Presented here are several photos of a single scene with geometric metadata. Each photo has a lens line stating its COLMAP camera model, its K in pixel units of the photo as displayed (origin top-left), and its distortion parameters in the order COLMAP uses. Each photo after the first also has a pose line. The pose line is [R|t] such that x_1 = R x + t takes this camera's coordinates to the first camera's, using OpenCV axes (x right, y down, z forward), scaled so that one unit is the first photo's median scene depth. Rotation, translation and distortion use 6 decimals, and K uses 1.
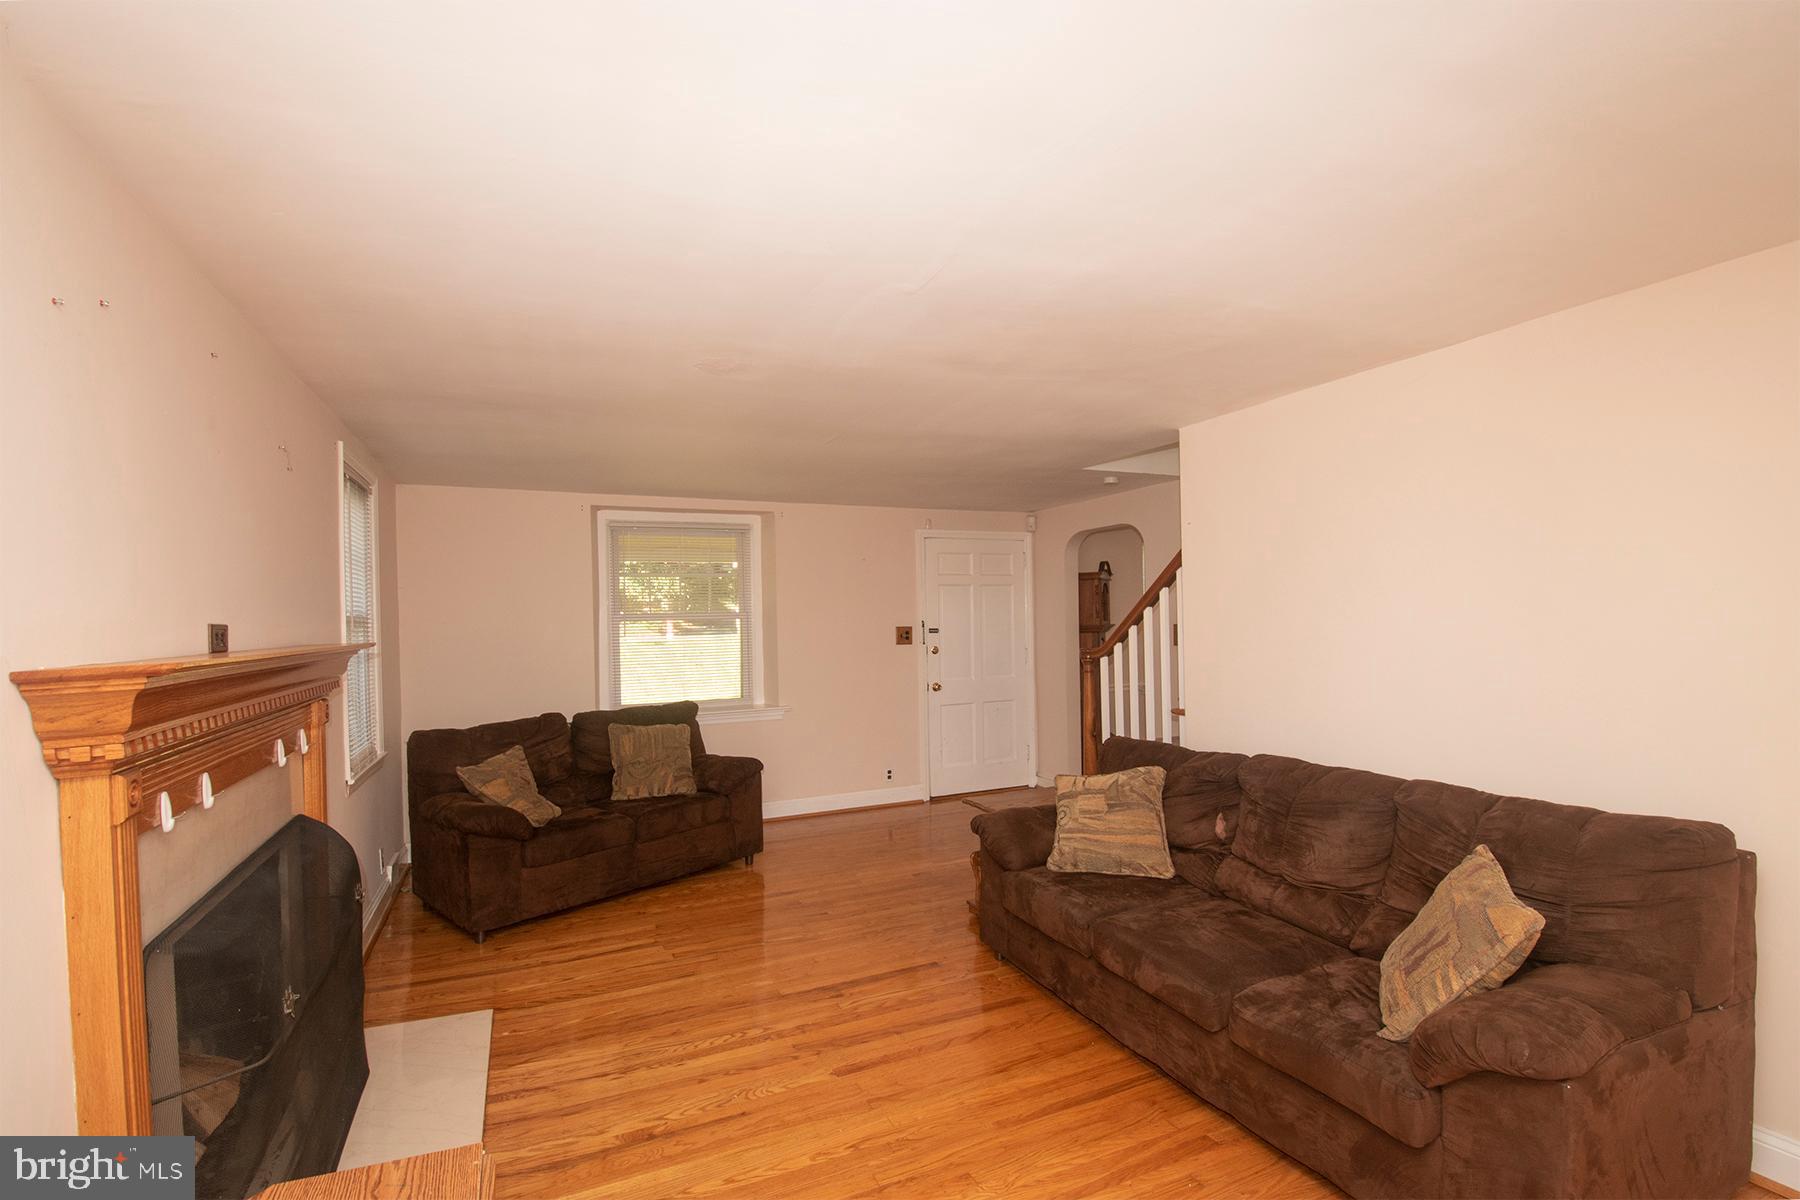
lens RADIAL K [[828.6, 0, 900.9], [0, 828.6, 616.0], [0, 0, 1]] dist [0.015414, -0.018662]
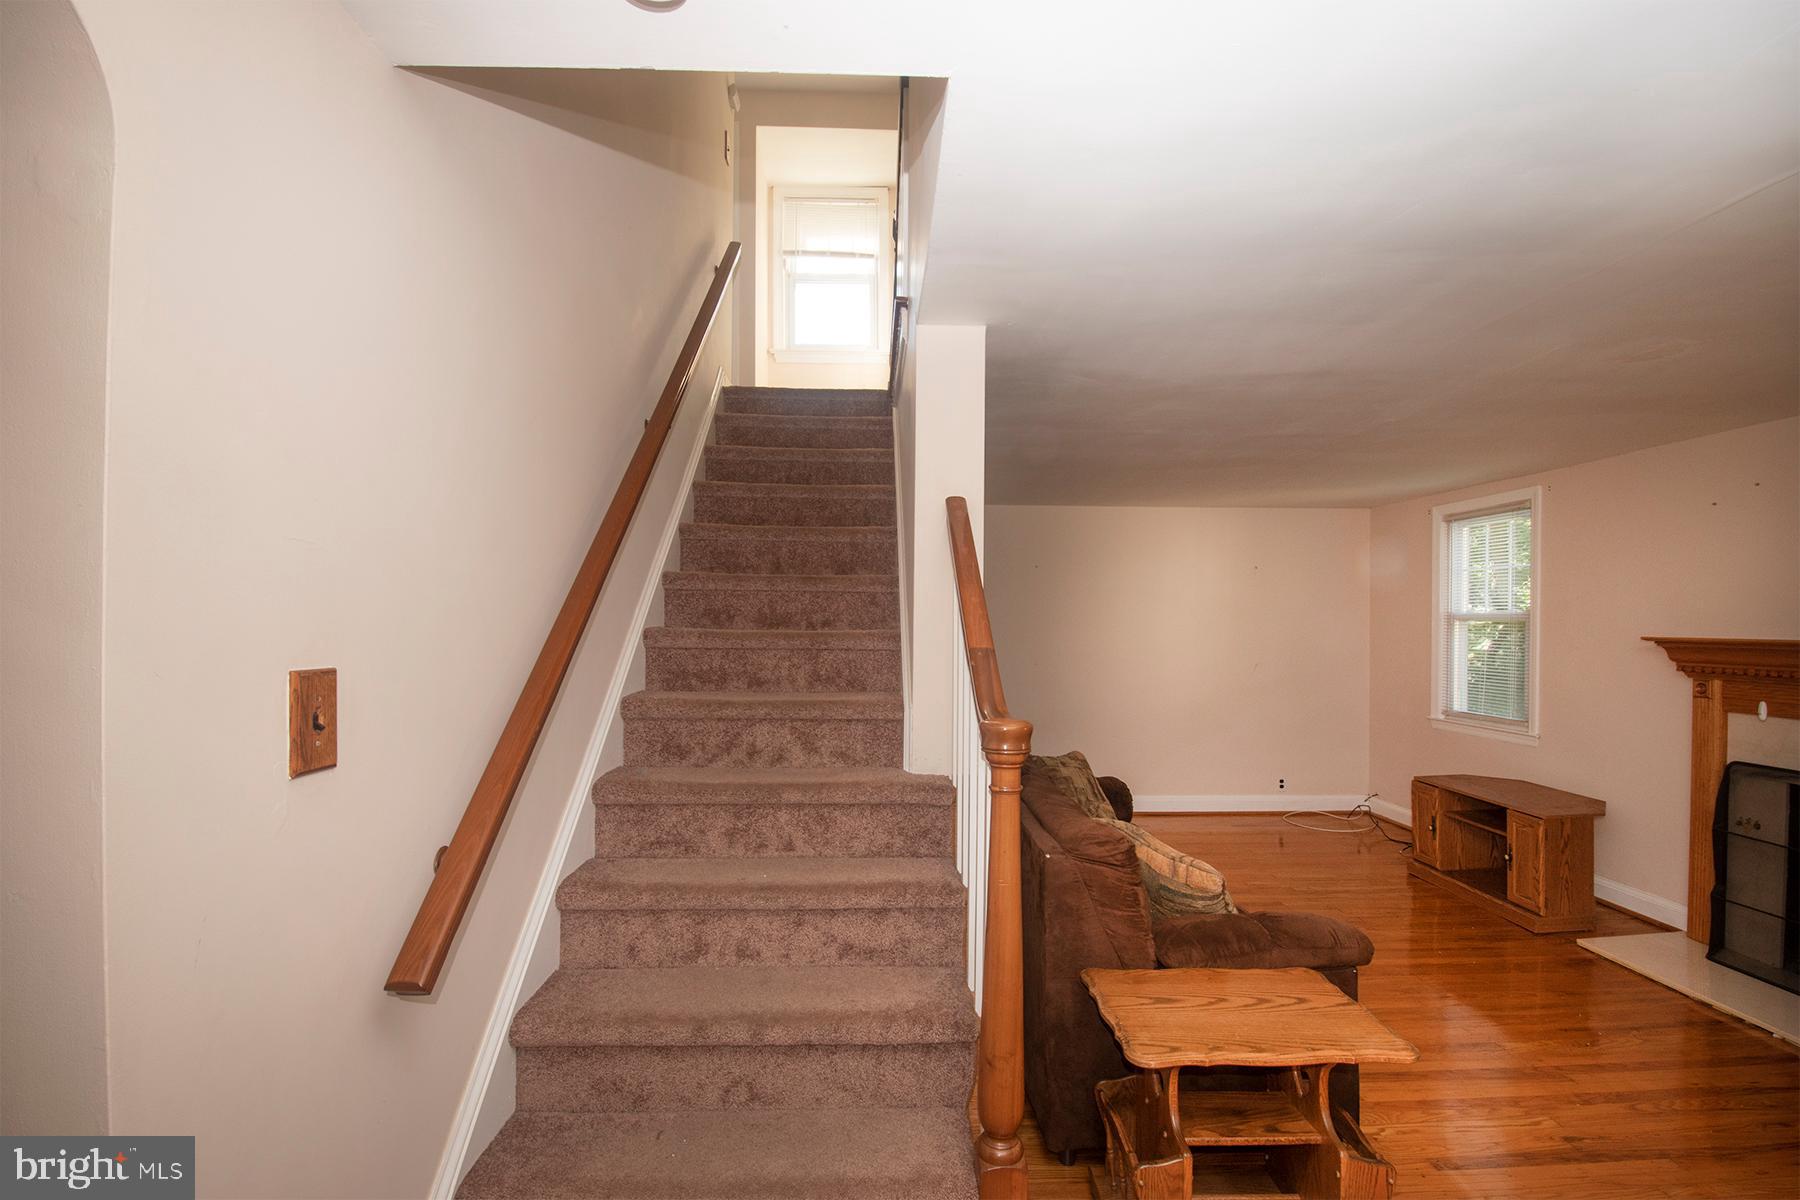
lens RADIAL K [[788.9, 0, 897.8], [0, 788.9, 620.6], [0, 0, 1]] dist [0.011323, -0.018414]
pose [[-0.924475, 0.014268, 0.380975, 0.172297], [0.010732, 0.999877, -0.011404, 0.001804], [-0.381091, -0.006454, -0.924515, 1.568244]]
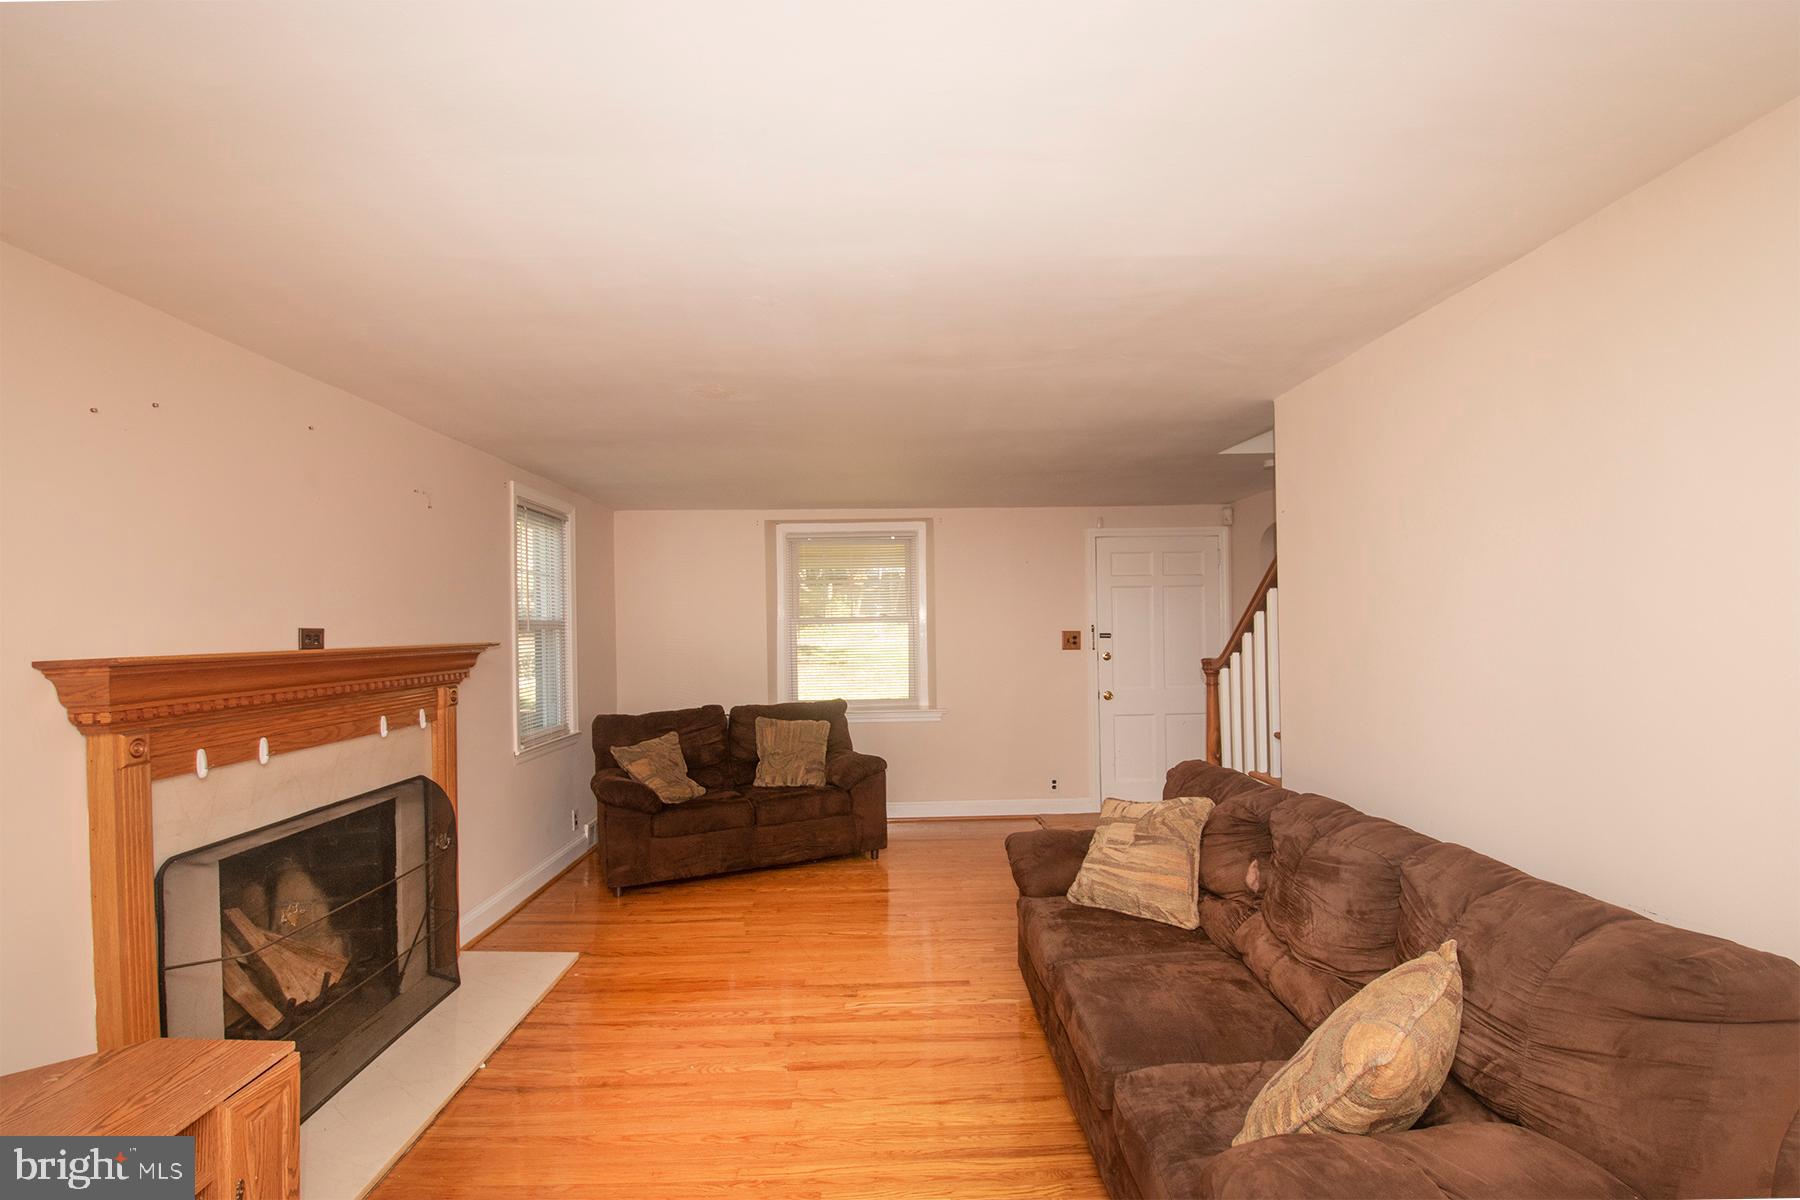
lens RADIAL K [[818.0, 0, 891.3], [0, 818.0, 616.4], [0, 0, 1]] dist [0.008824, -0.013782]
pose [[0.918392, 0.000766, -0.395672, 0.307153], [-0.001346, 0.999998, -0.001189, -0.004480], [0.395671, 0.001625, 0.918391, 0.082934]]
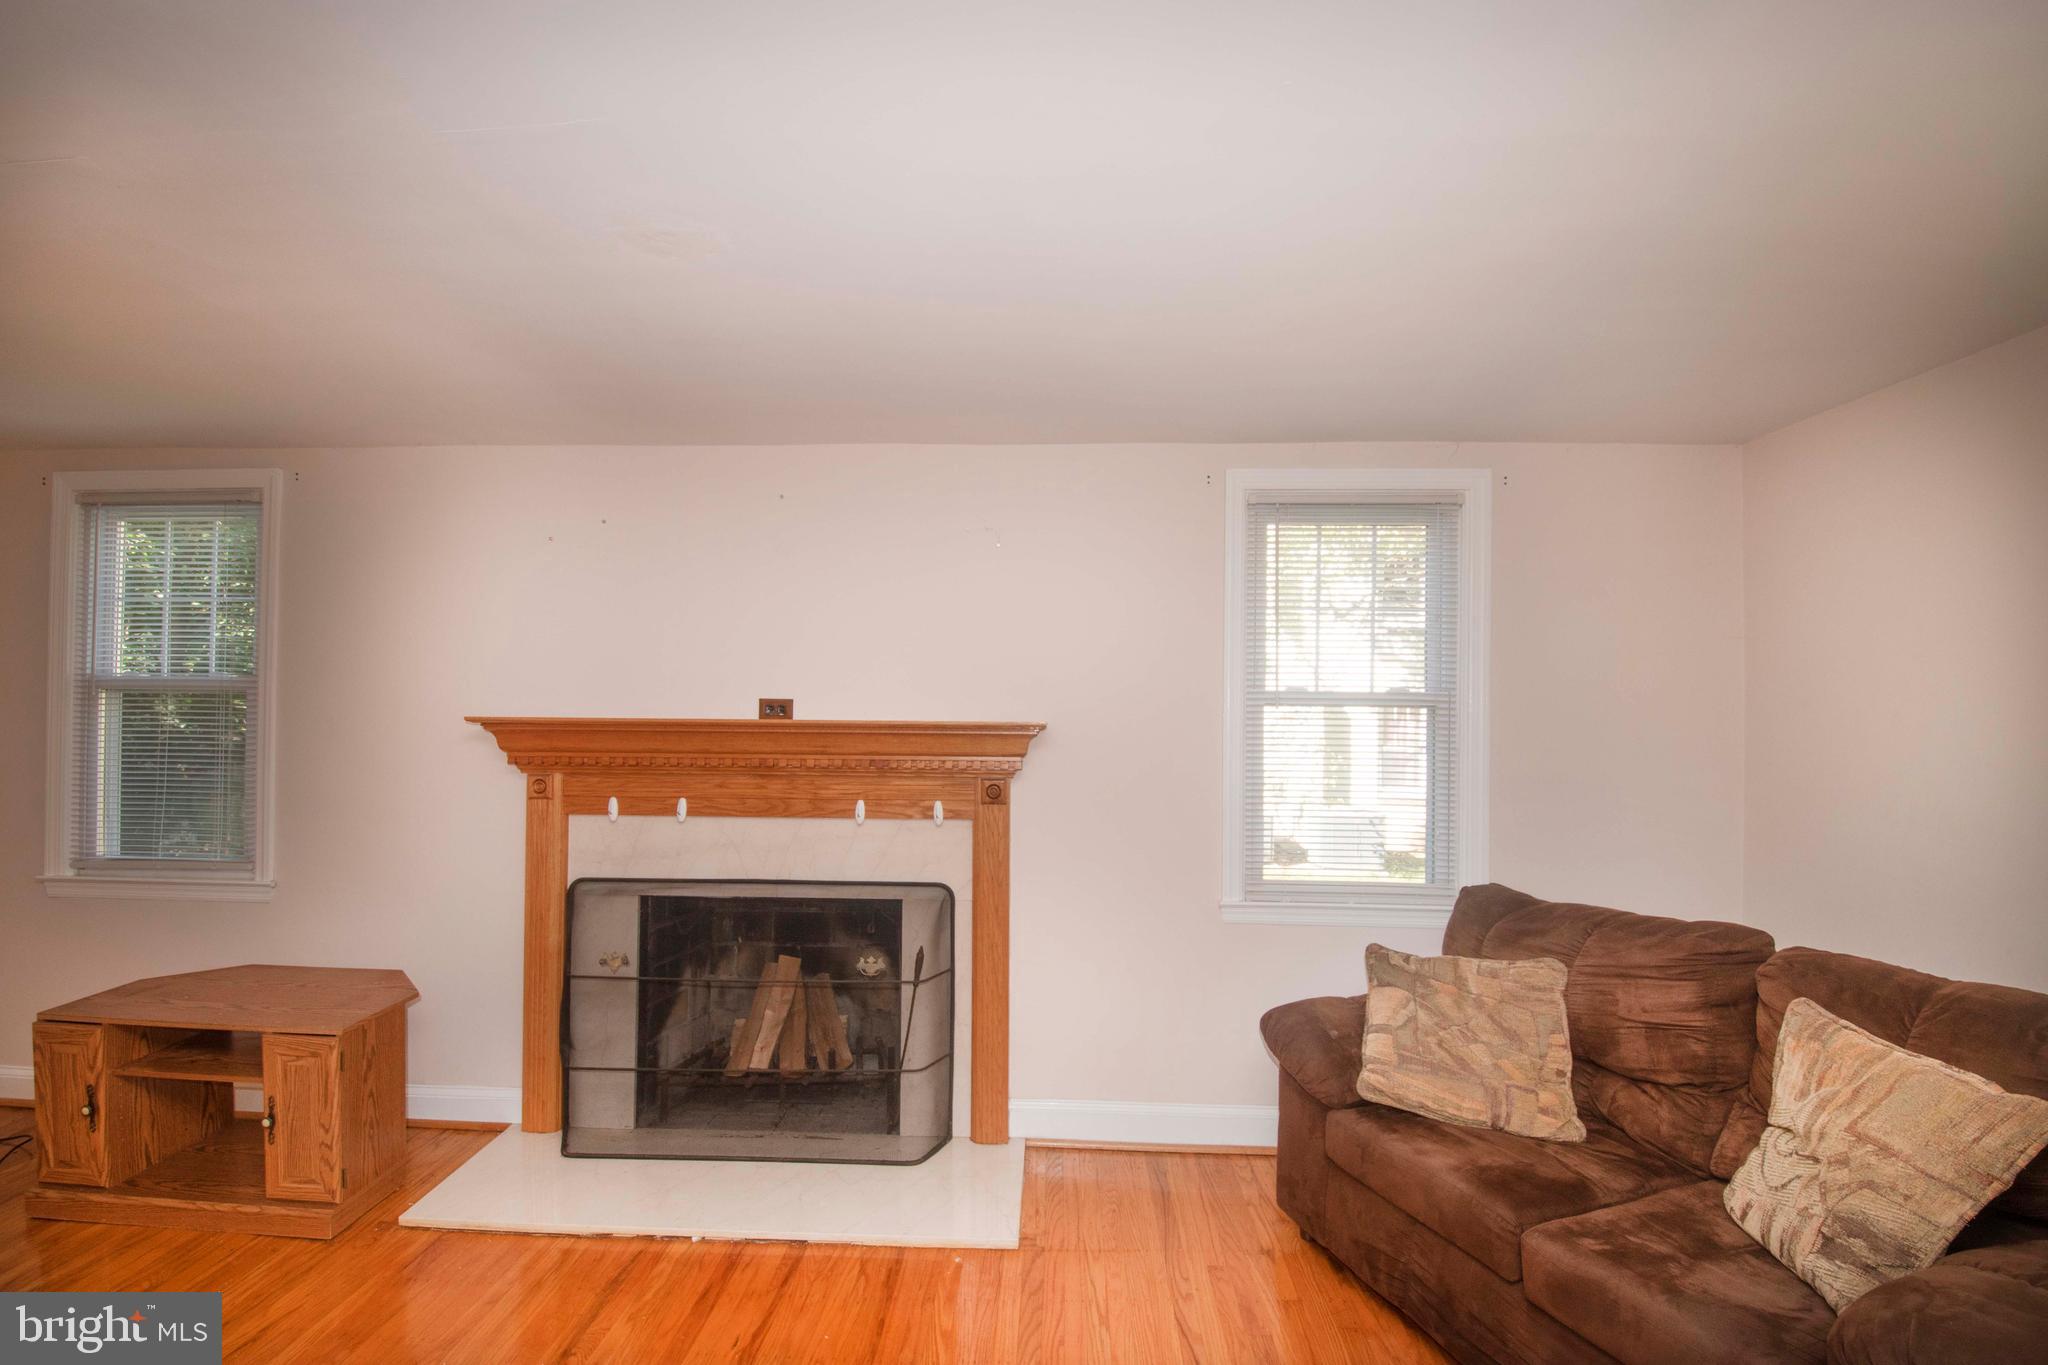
lens RADIAL K [[897.6, 0, 1021.5], [0, 897.6, 705.9], [0, 0, 1]] dist [0.011323, -0.018414]
pose [[-0.445906, 0.013030, -0.894985, 0.159373], [0.002333, 0.999908, 0.013395, 0.002410], [0.895077, 0.003885, -0.445895, 1.082922]]
